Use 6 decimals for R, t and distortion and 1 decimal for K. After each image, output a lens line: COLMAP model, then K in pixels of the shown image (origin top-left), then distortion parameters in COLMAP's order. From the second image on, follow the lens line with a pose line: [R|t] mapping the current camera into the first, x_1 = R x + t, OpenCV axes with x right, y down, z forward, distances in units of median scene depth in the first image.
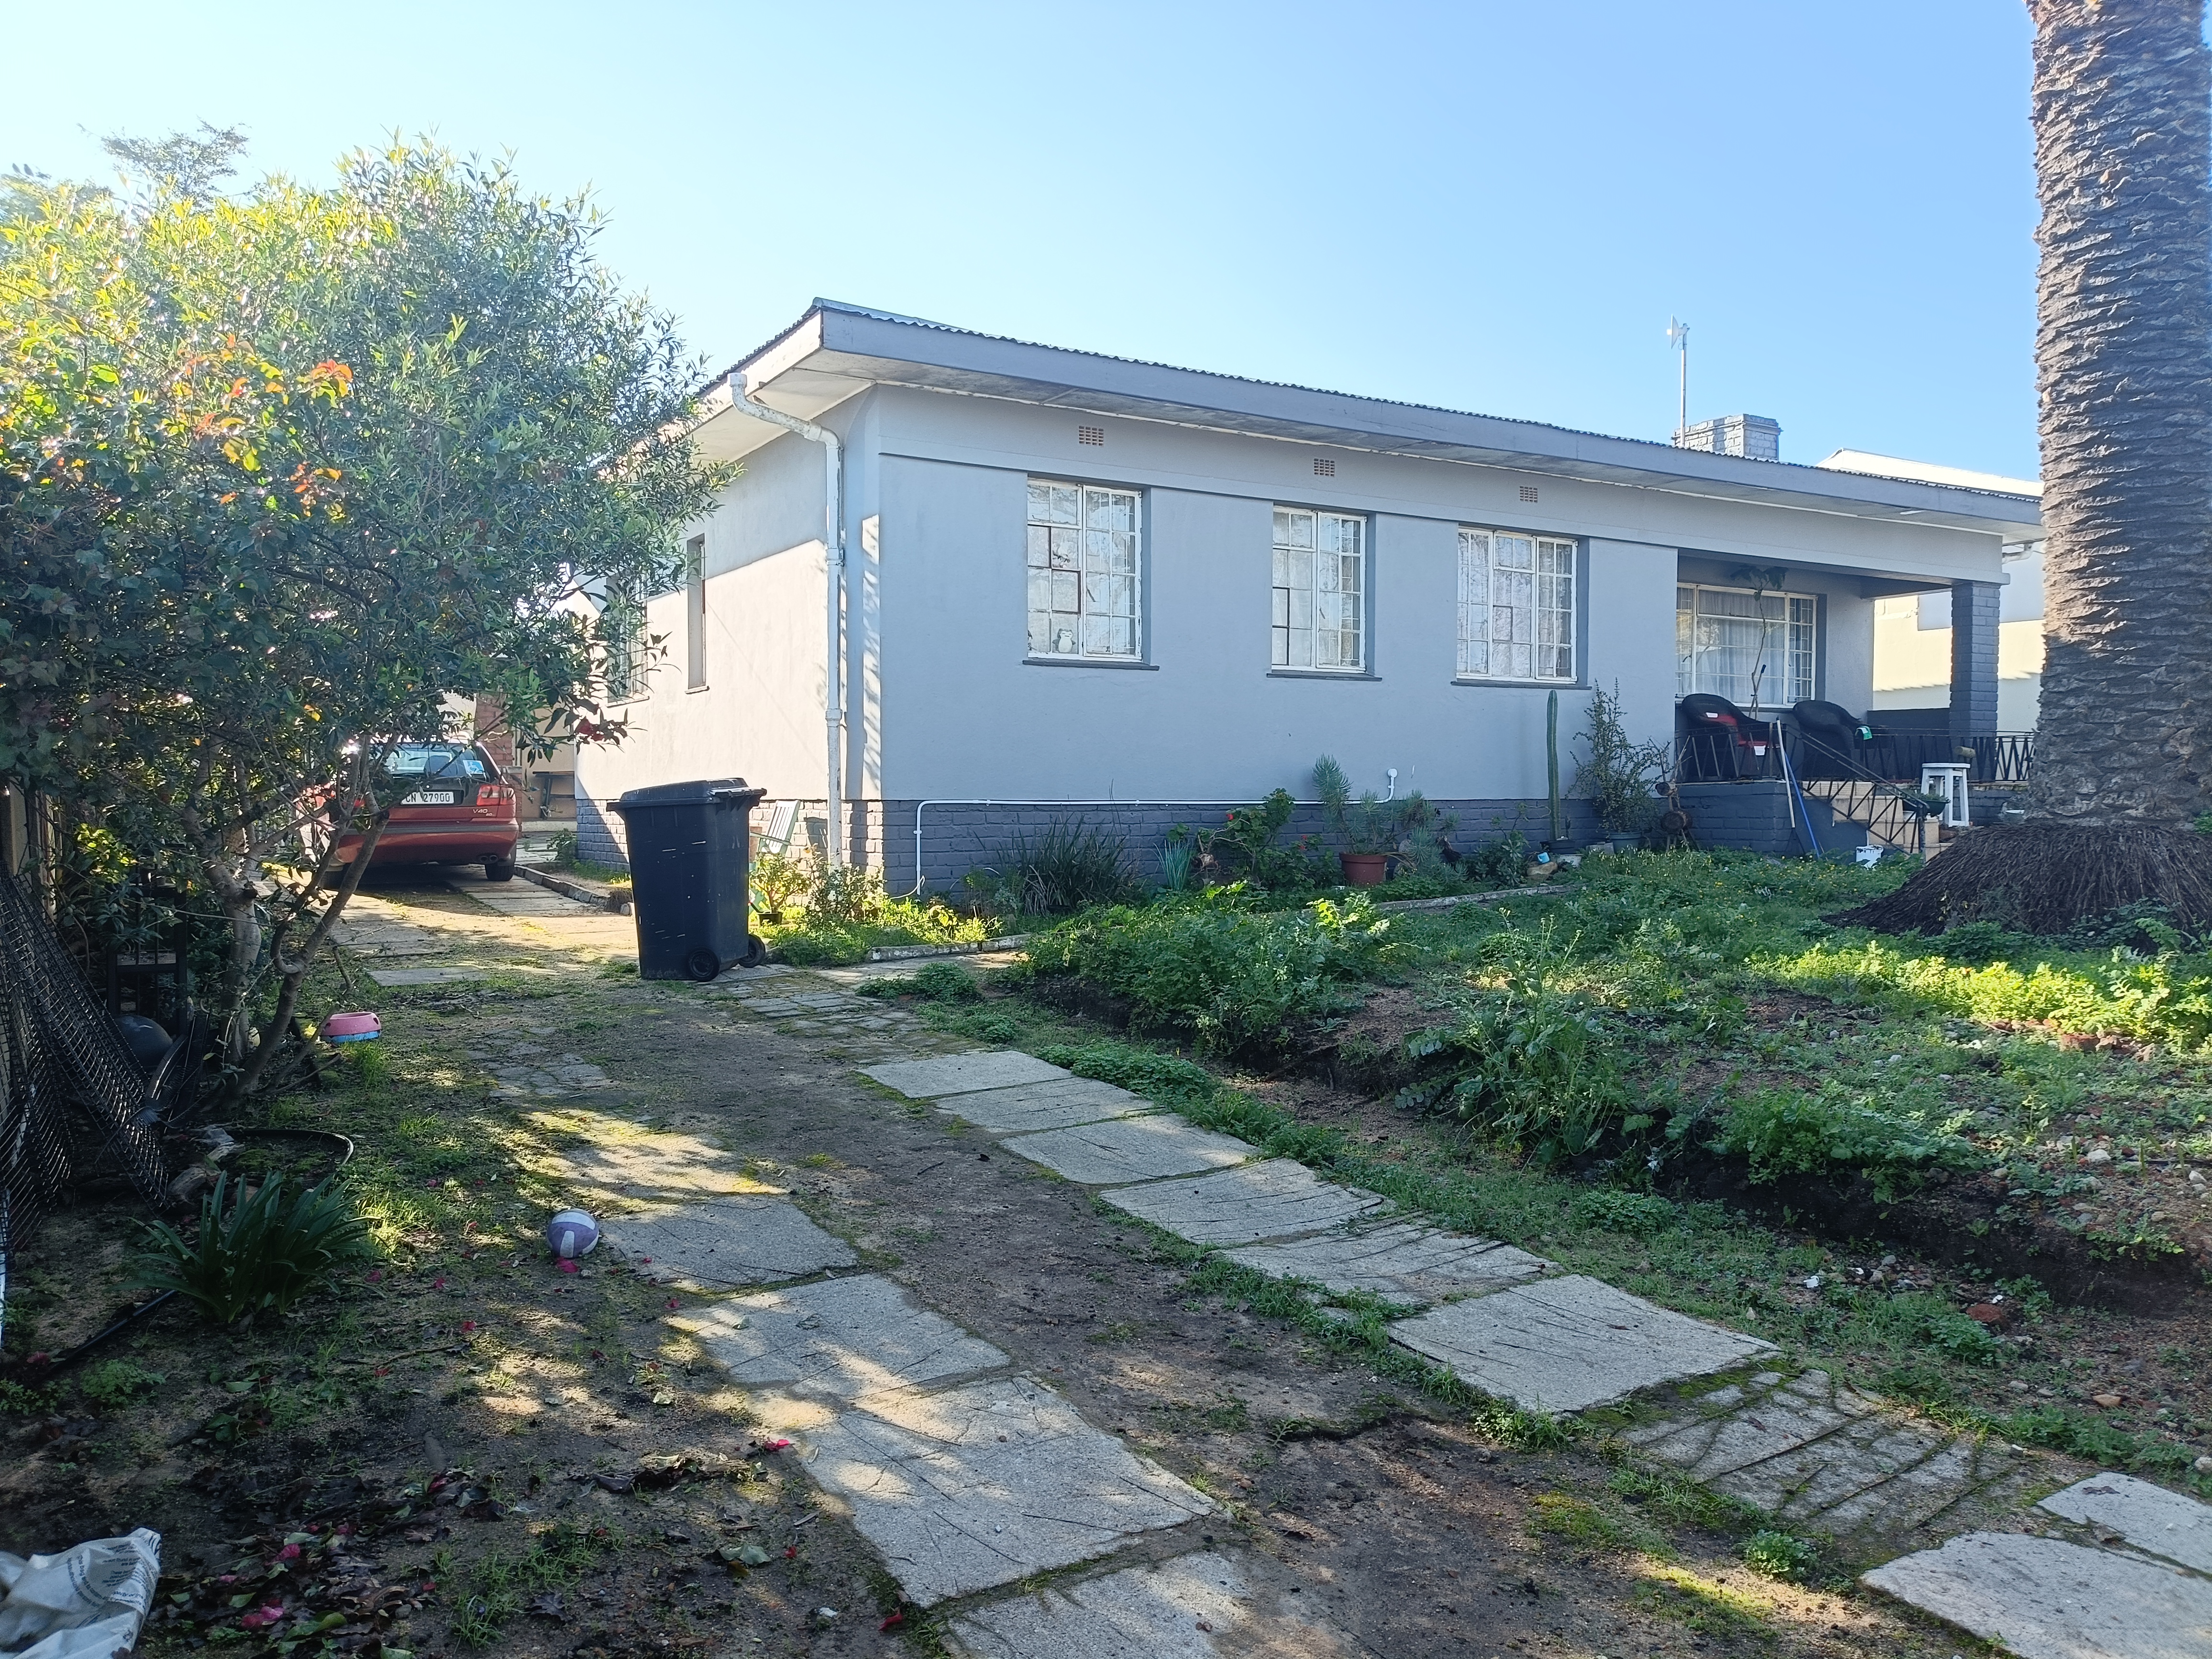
lens RADIAL K [[1614.2, 0, 1091.3], [0, 1614.2, 845.2], [0, 0, 1]] dist [0.032545, -0.019221]
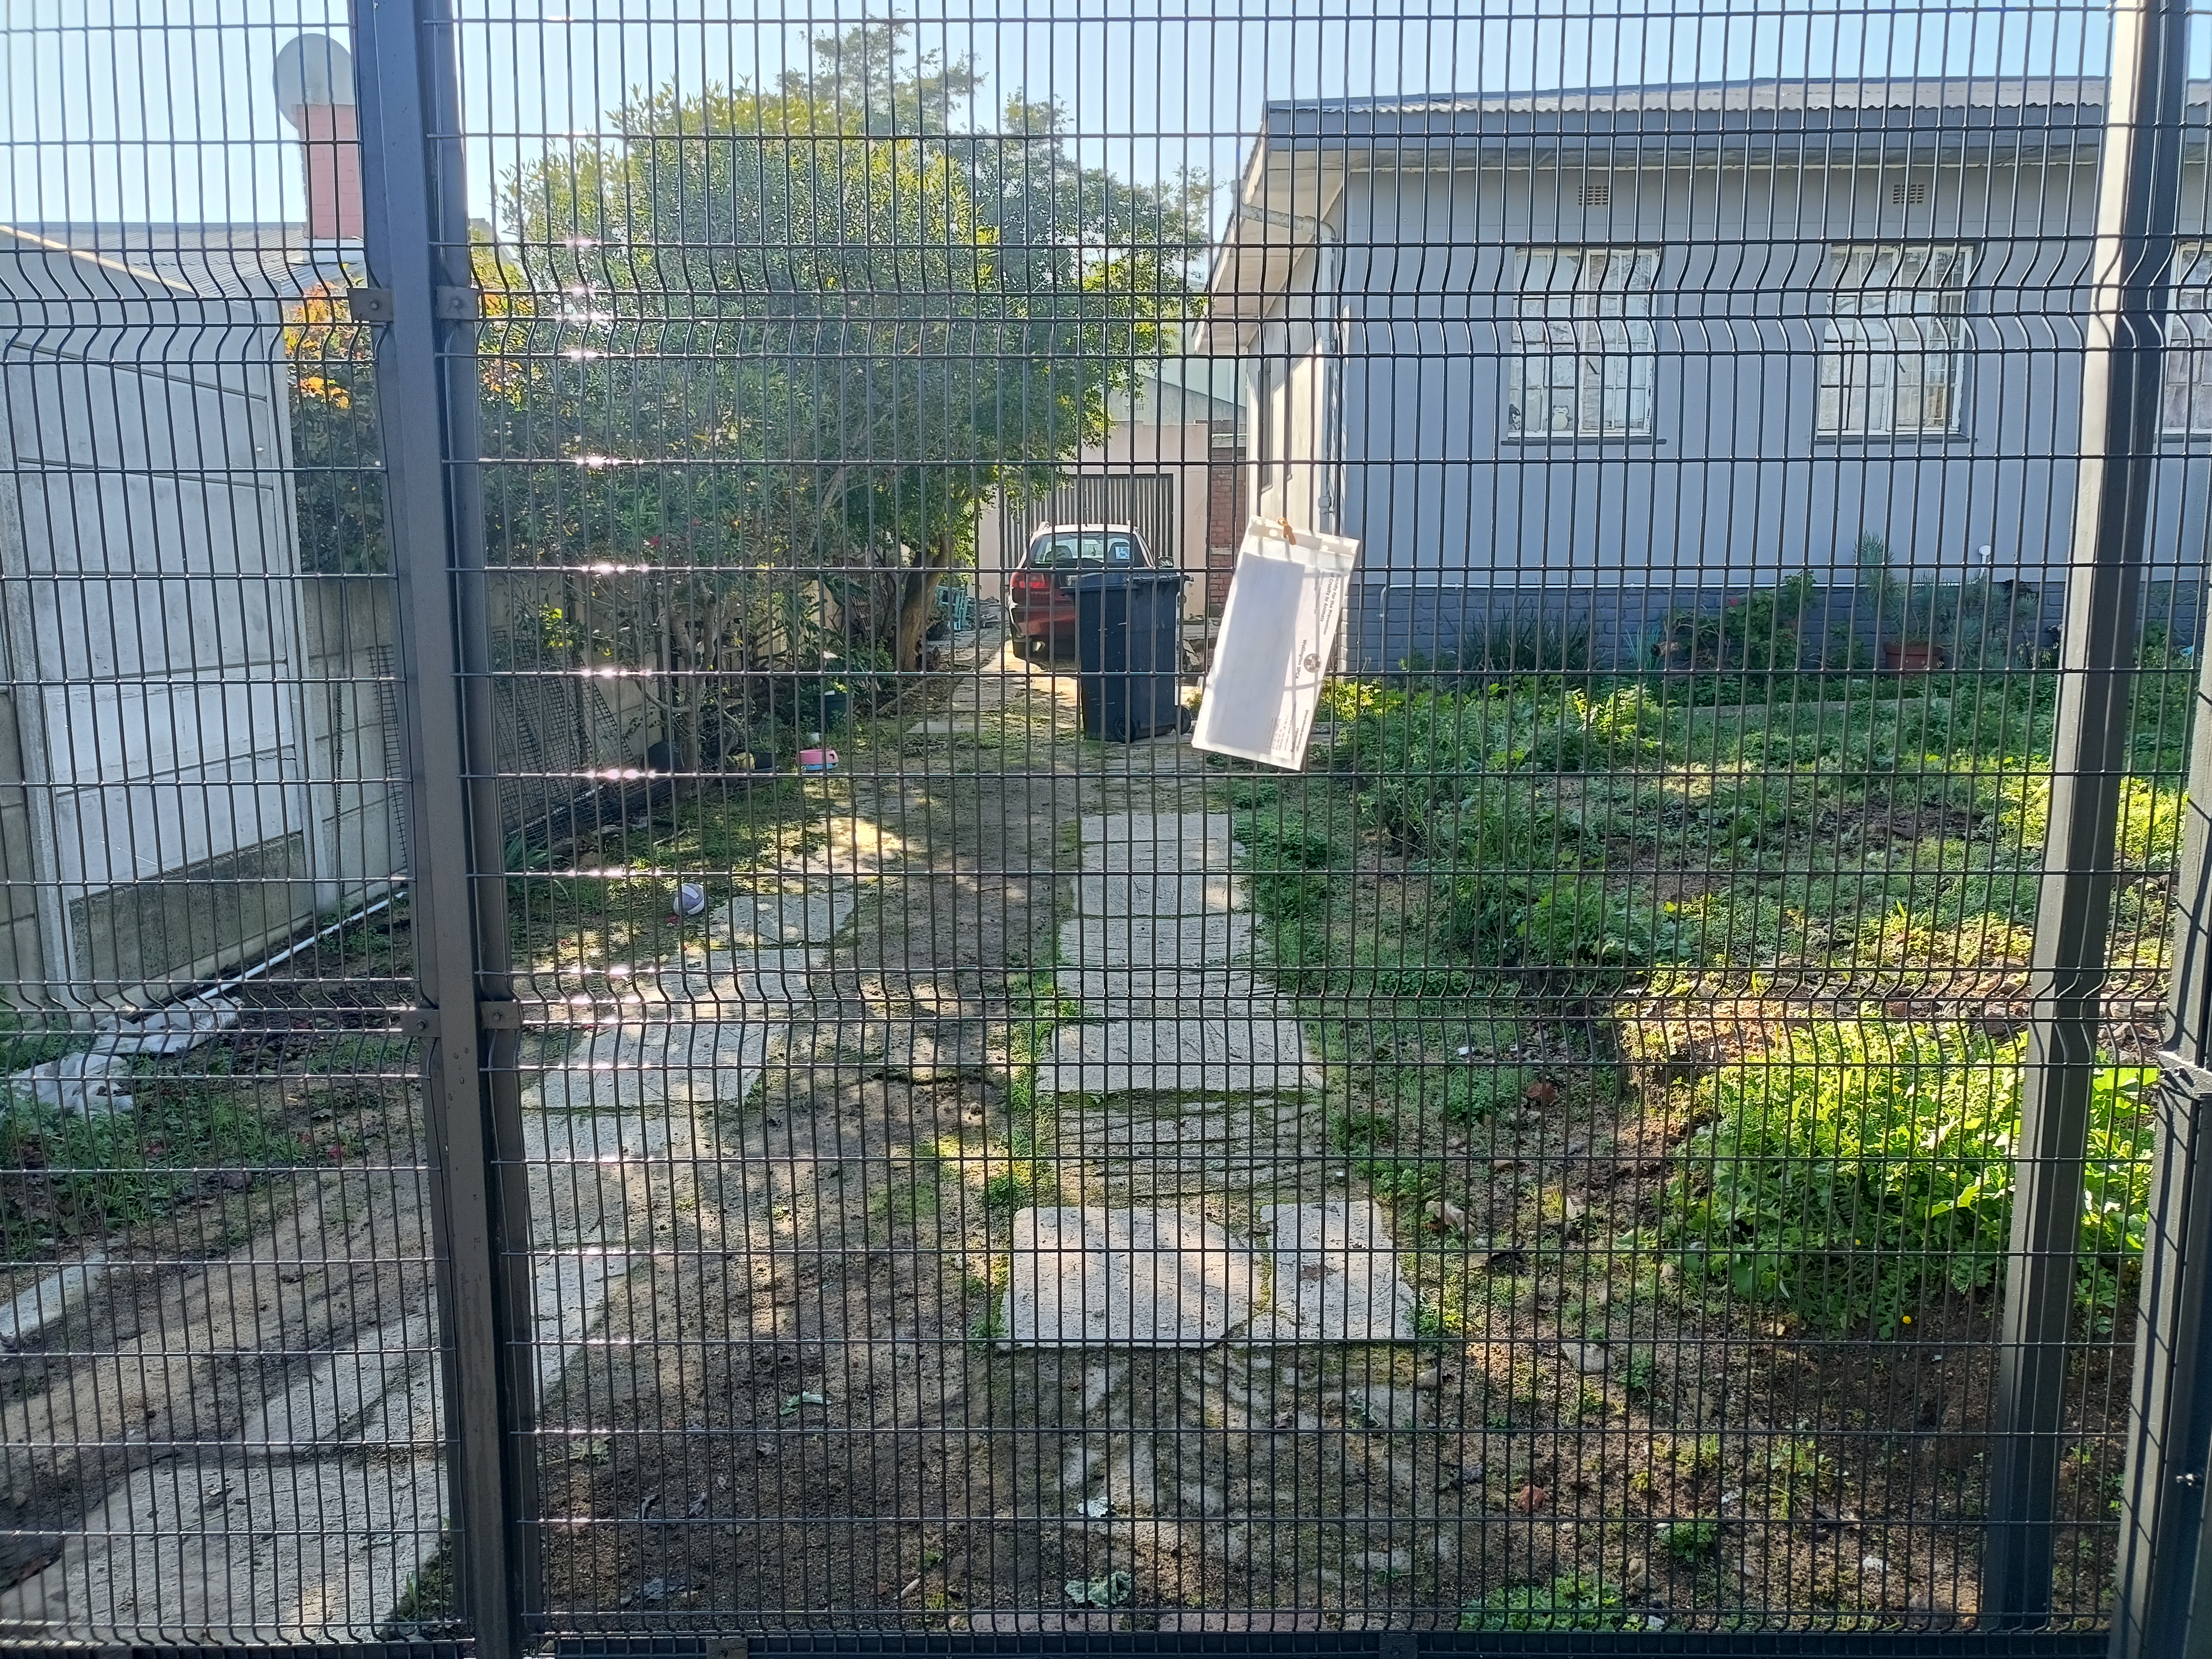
lens RADIAL K [[1614.2, 0, 1104.9], [0, 1614.2, 850.3], [0, 0, 1]] dist [0.032545, -0.019221]
pose [[0.857610, 0.086761, -0.506930, 0.429368], [-0.014501, 0.989355, 0.144796, -0.009080], [0.514097, -0.116828, 0.849739, -0.012756]]
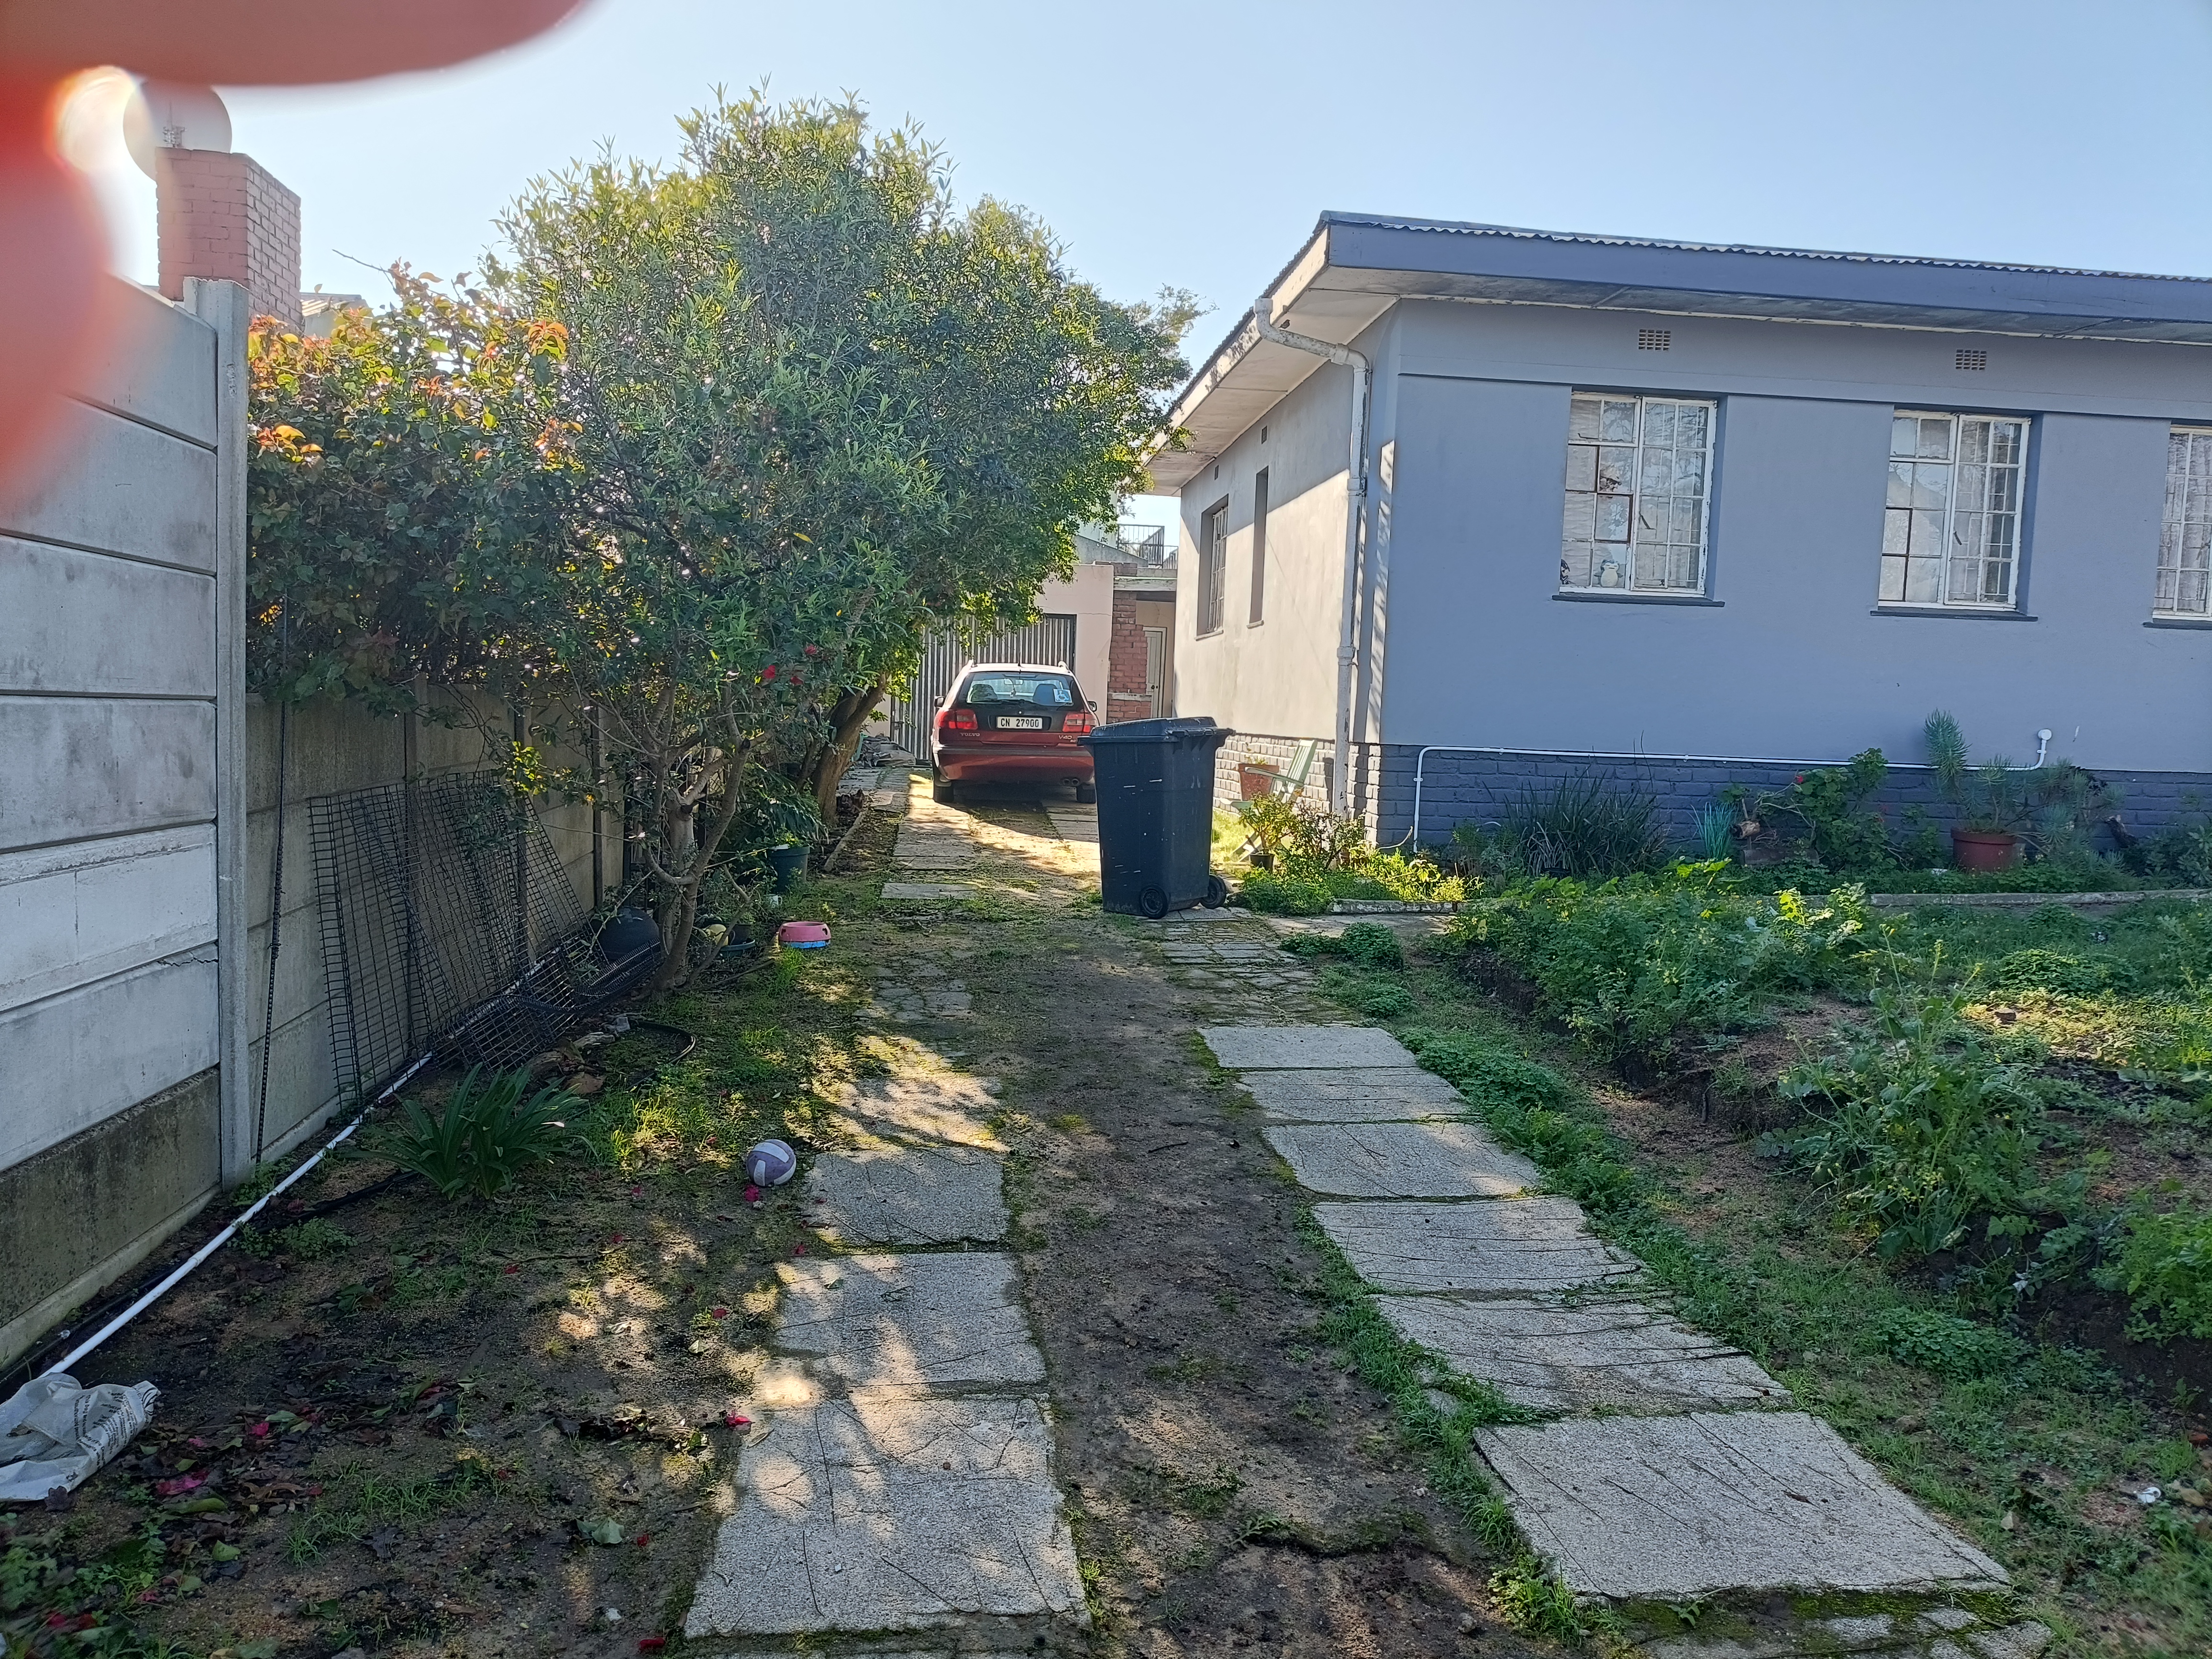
lens RADIAL K [[1614.2, 0, 1094.8], [0, 1614.2, 847.8], [0, 0, 1]] dist [0.032545, -0.019221]
pose [[0.909065, 0.068608, -0.410967, 0.166570], [-0.050133, 0.997195, 0.055578, -0.016920], [0.413627, -0.029921, 0.909955, 0.093244]]
